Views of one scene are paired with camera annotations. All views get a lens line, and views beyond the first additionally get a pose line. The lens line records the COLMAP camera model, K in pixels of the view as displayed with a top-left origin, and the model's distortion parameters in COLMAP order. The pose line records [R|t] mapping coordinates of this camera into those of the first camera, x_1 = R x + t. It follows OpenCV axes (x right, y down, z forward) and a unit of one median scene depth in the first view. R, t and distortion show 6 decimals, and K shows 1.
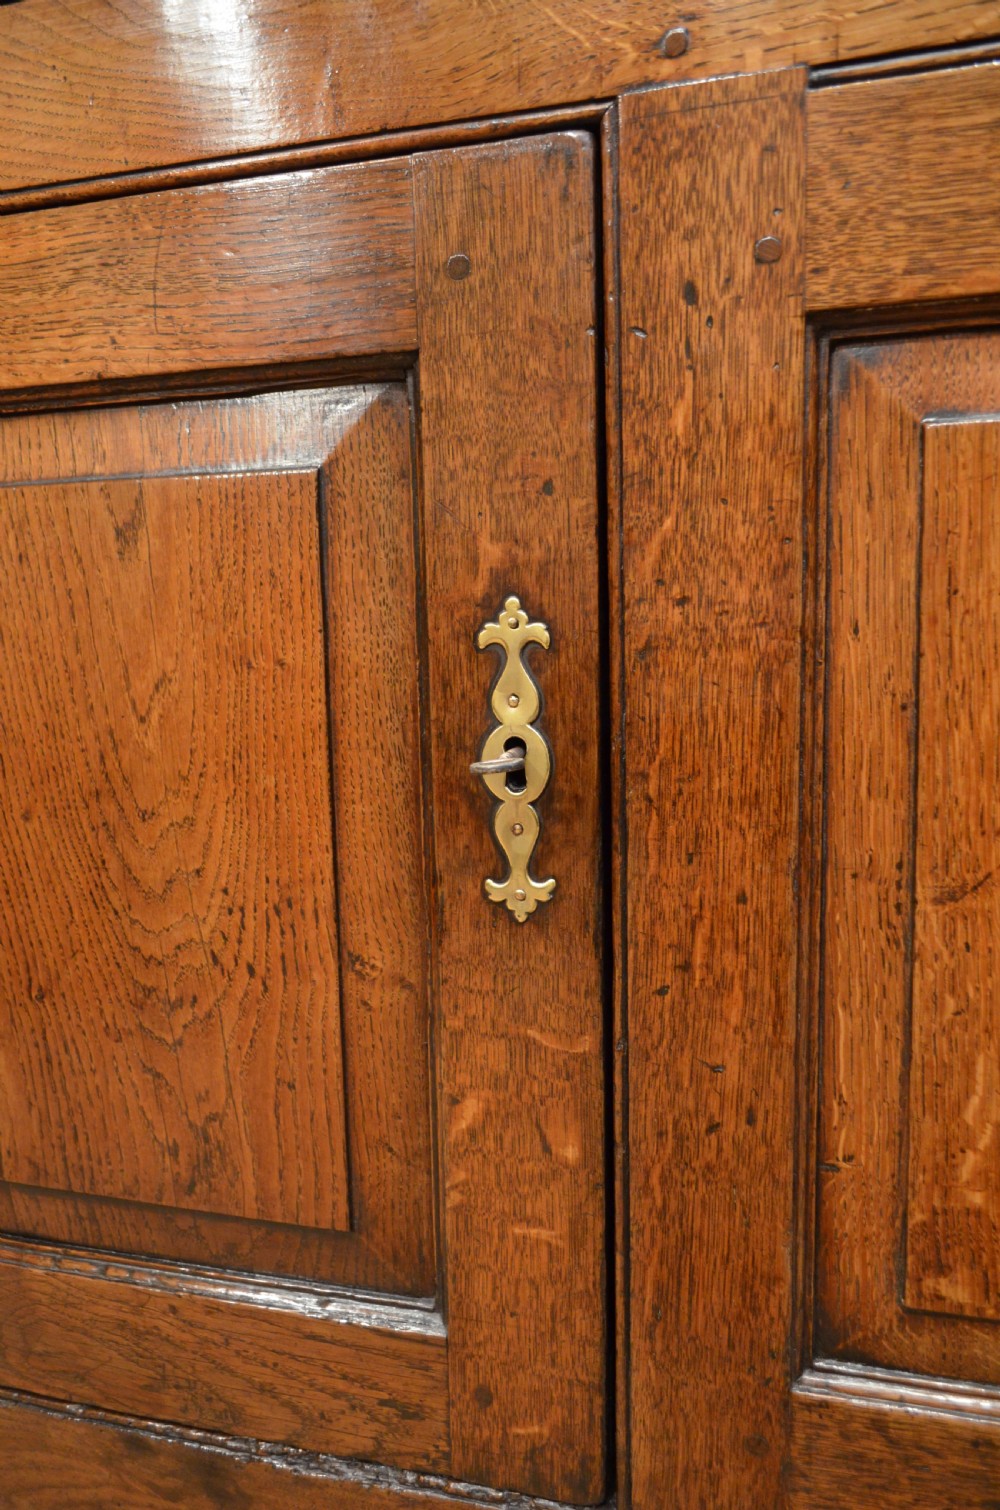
lens RADIAL K [[1139.6, 0, 498.5], [0, 1139.6, 777.2], [0, 0, 1]] dist [-0.015584, 0.006651]
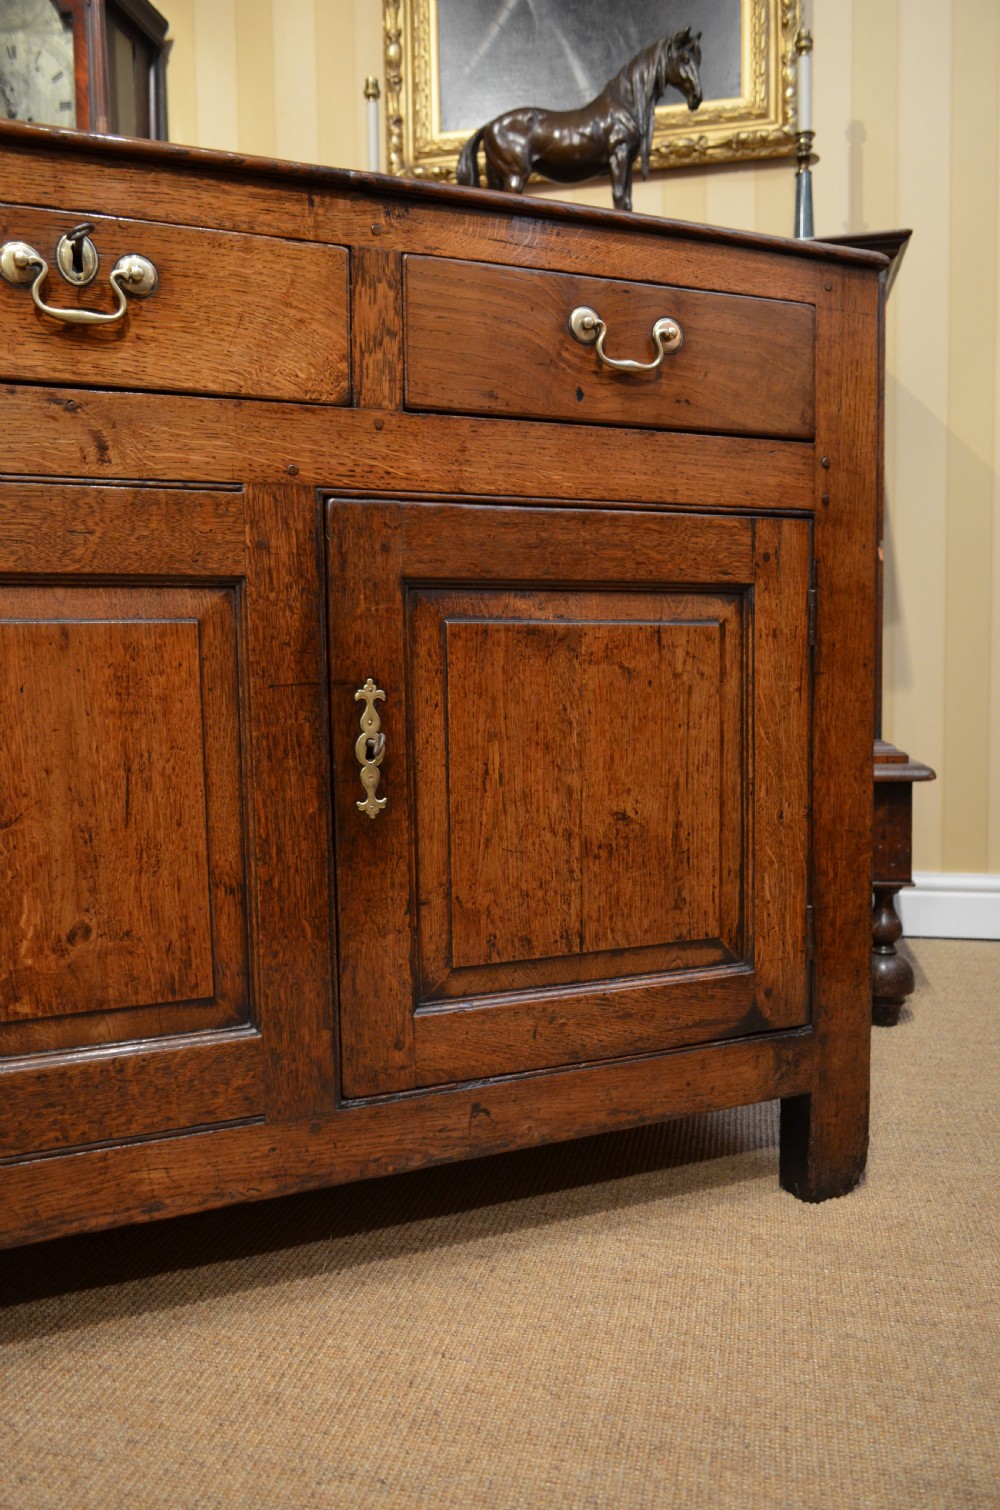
lens RADIAL K [[1157.9, 0, 496.0], [0, 1157.9, 776.3], [0, 0, 1]] dist [-0.016916, 0.009111]
pose [[0.772223, -0.034388, 0.634420, -0.286180], [0.092841, 0.993923, -0.059133, 0.218655], [-0.628531, 0.104564, 0.770724, -1.311968]]
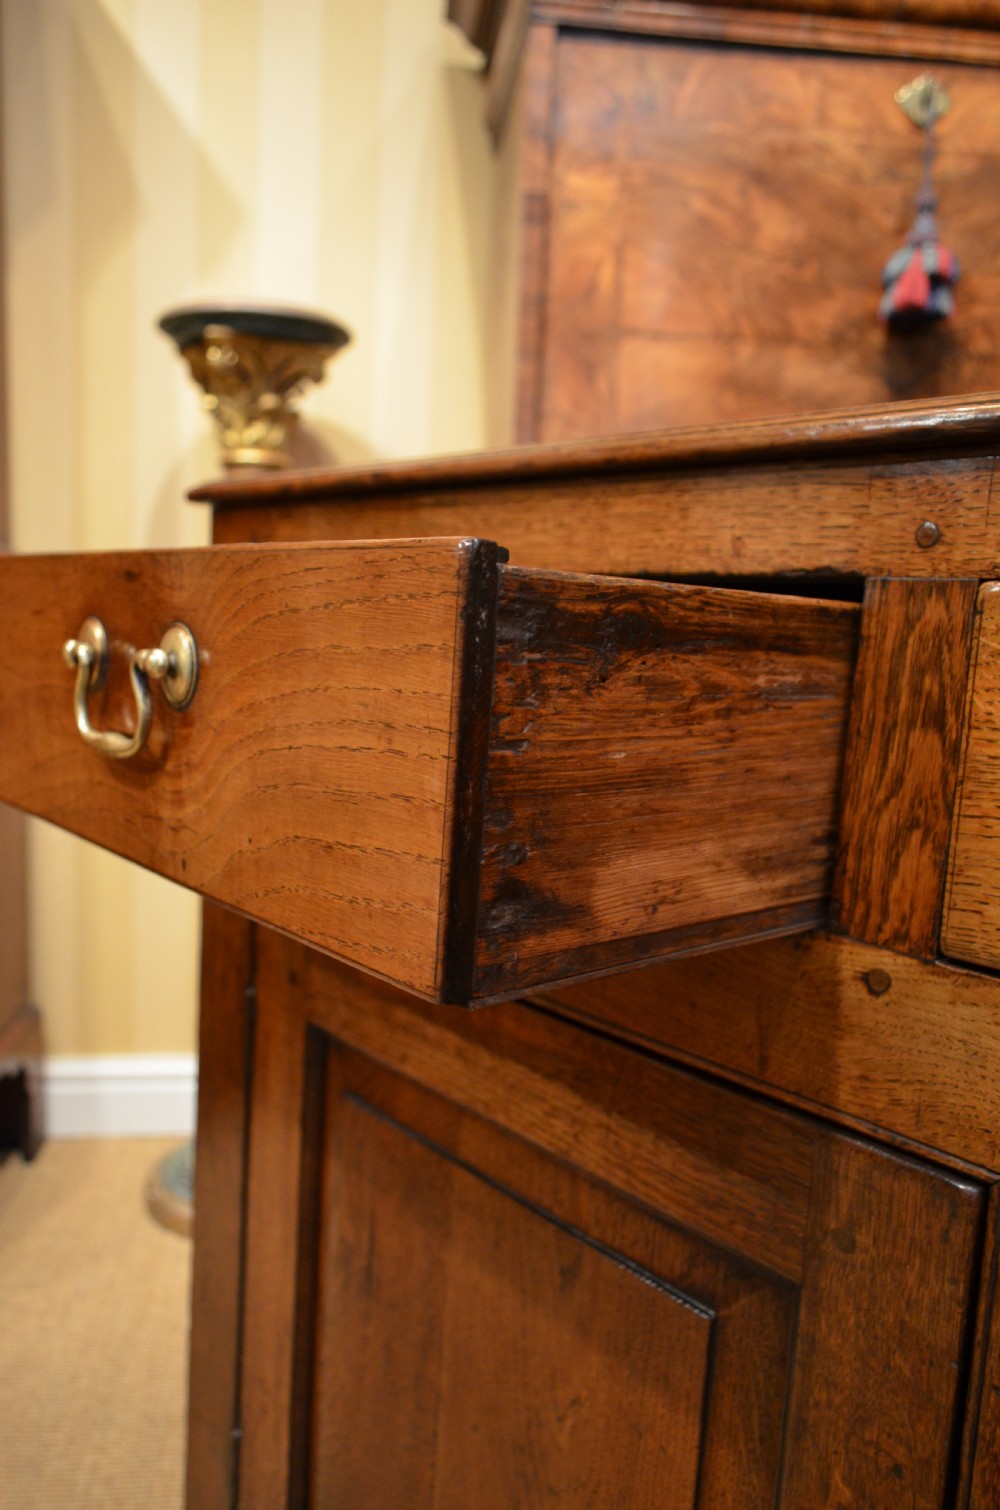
lens RADIAL K [[1137.5, 0, 506.4], [0, 1137.5, 774.8], [0, 0, 1]] dist [-0.011126, -0.000050]
pose [[0.854107, 0.136611, -0.501835, 0.166239], [-0.152065, 0.988318, 0.010233, -0.820396], [0.497371, 0.067572, 0.864903, -0.124868]]
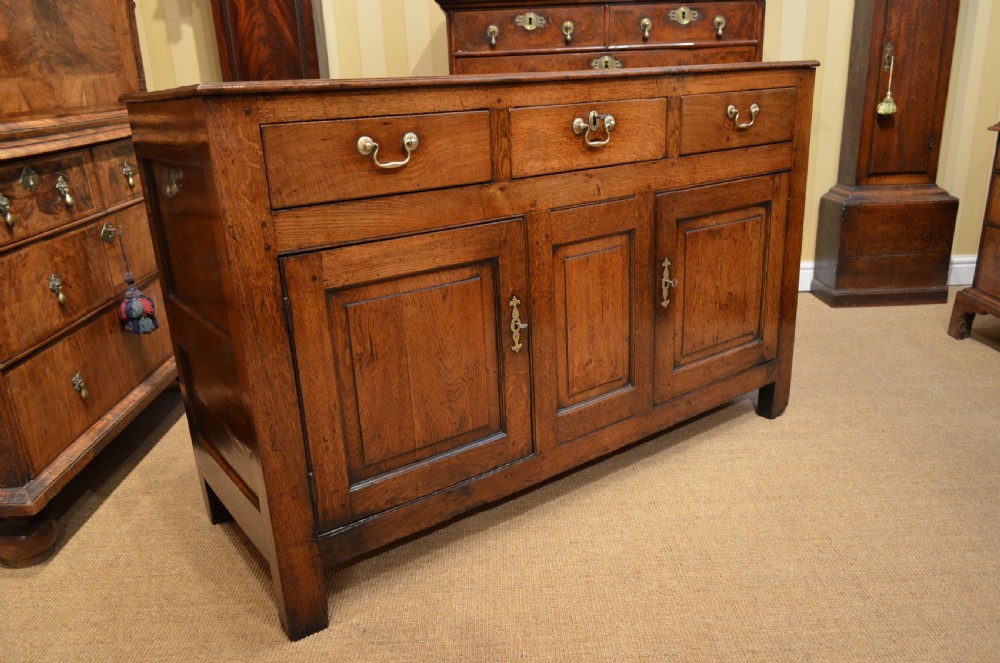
lens RADIAL K [[768.4, 0, 508.2], [0, 768.4, 338.6], [0, 0, 1]] dist [-0.018112, 0.009416]
pose [[0.602134, -0.252398, 0.757450, -2.899058], [0.147112, 0.967546, 0.205459, -0.731967], [-0.784725, -0.012284, 0.619723, -1.310388]]
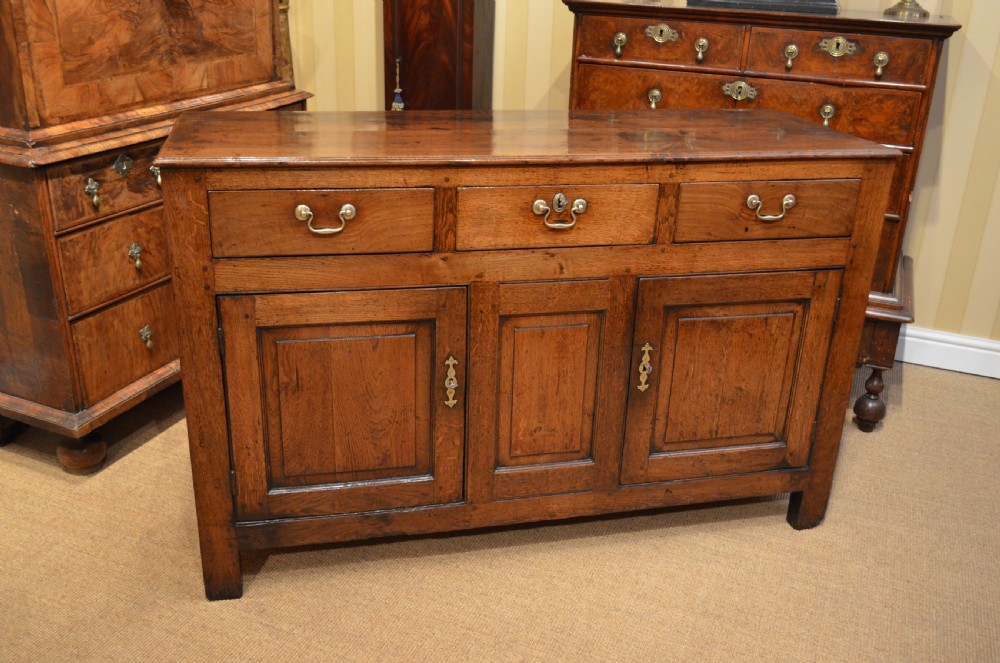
lens RADIAL K [[929.3, 0, 512.6], [0, 929.3, 341.0], [0, 0, 1]] dist [-0.023830, 0.000000]
pose [[0.862699, -0.137316, 0.486719, -2.030581], [0.015194, 0.969034, 0.246458, -1.407319], [-0.505490, -0.205224, 0.838071, -3.155065]]
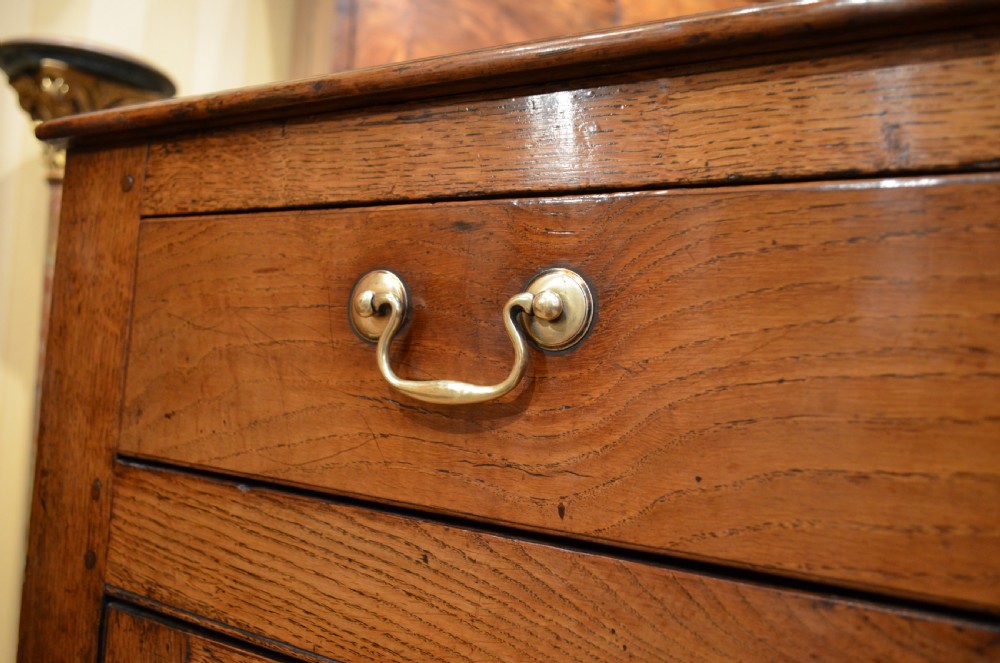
lens RADIAL K [[754.1, 0, 511.9], [0, 754.1, 340.1], [0, 0, 1]] dist [-0.012479, 0.002112]
pose [[0.975713, 0.083173, -0.202650, -0.384291], [-0.121239, 0.975544, -0.183347, -0.769239], [0.182444, 0.203463, 0.961934, 0.353738]]
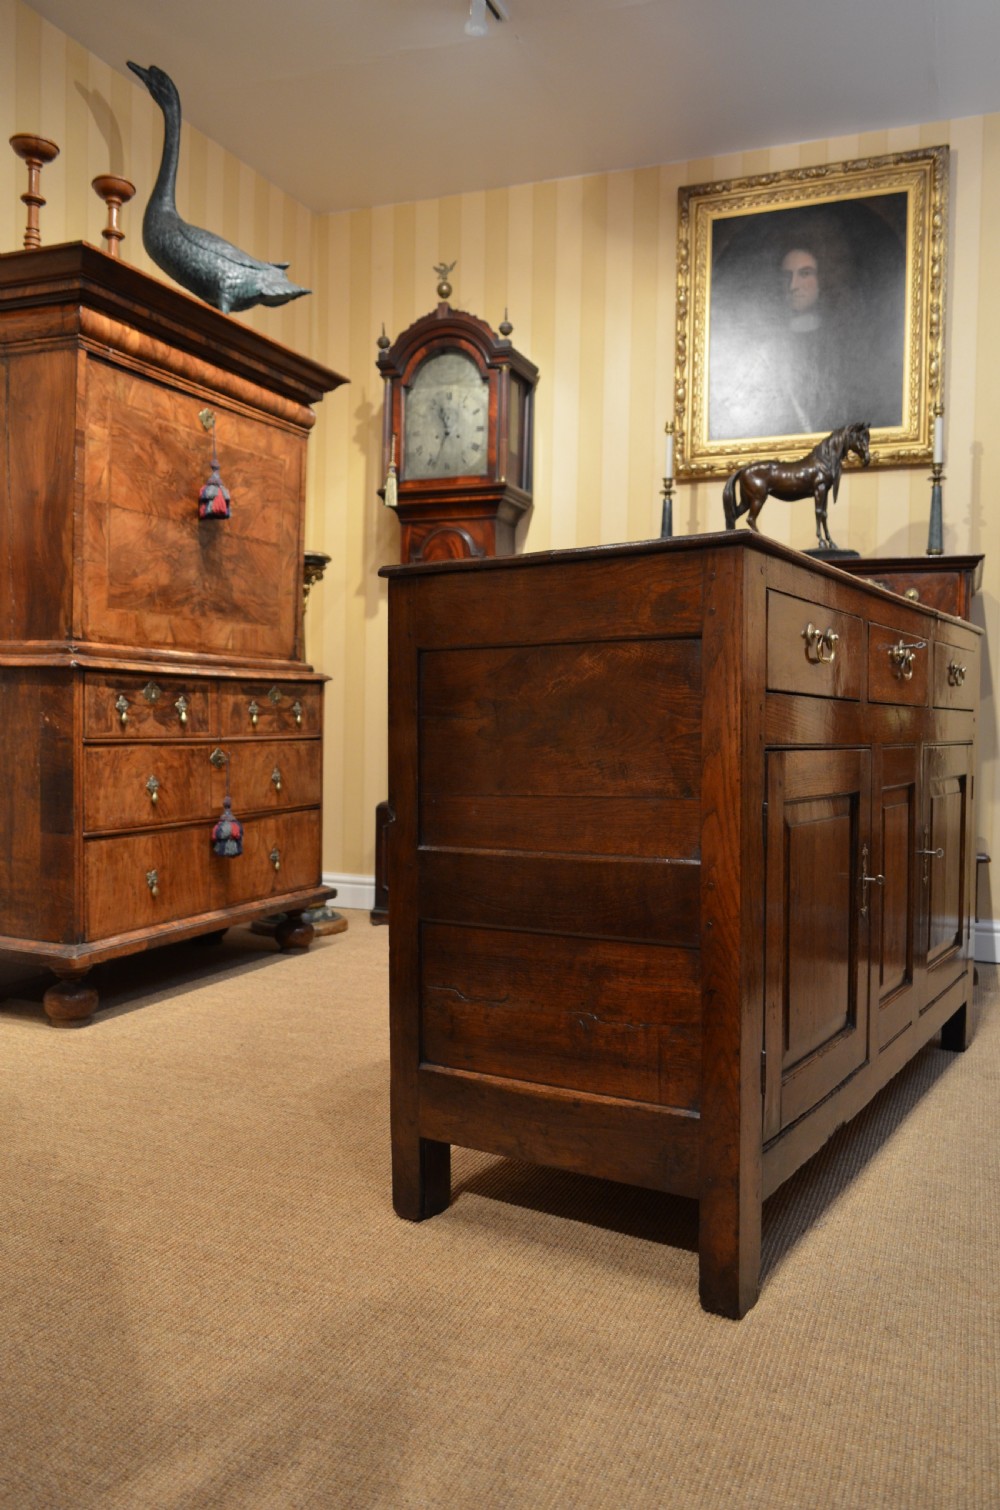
lens RADIAL K [[1157.9, 0, 494.9], [0, 1157.9, 776.4], [0, 0, 1]] dist [-0.016916, 0.009111]
pose [[0.868224, 0.025387, 0.495523, -2.848339], [0.035355, 0.992986, -0.112820, 0.305706], [-0.494911, 0.115472, 0.861237, -3.966959]]
